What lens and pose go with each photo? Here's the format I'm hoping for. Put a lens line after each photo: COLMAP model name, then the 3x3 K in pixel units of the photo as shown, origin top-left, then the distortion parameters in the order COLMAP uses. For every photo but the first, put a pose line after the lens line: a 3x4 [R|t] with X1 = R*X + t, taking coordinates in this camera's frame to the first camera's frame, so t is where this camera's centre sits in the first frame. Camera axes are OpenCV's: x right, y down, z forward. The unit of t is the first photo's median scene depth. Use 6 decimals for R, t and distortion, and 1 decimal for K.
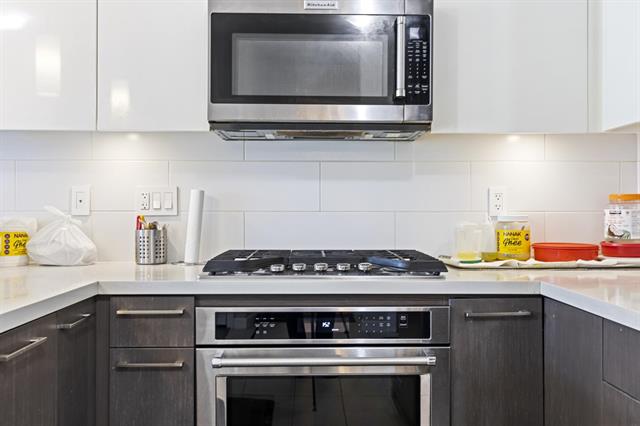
lens RADIAL K [[609.2, 0, 320.0], [0, 609.2, 213.0], [0, 0, 1]] dist [0.006602, -0.002535]
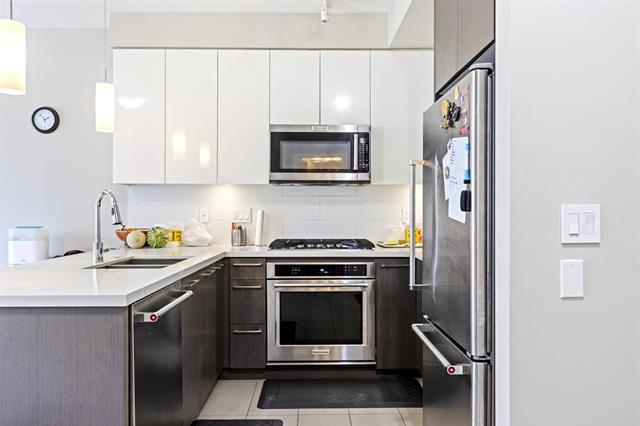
lens RADIAL K [[494.1, 0, 320.0], [0, 494.1, 213.0], [0, 0, 1]] dist [0.002838, 0.000674]
pose [[0.999985, -0.000882, -0.005410, 0.011096], [0.000853, 0.999985, -0.005332, -0.022129], [0.005414, 0.005327, 0.999971, -0.790100]]
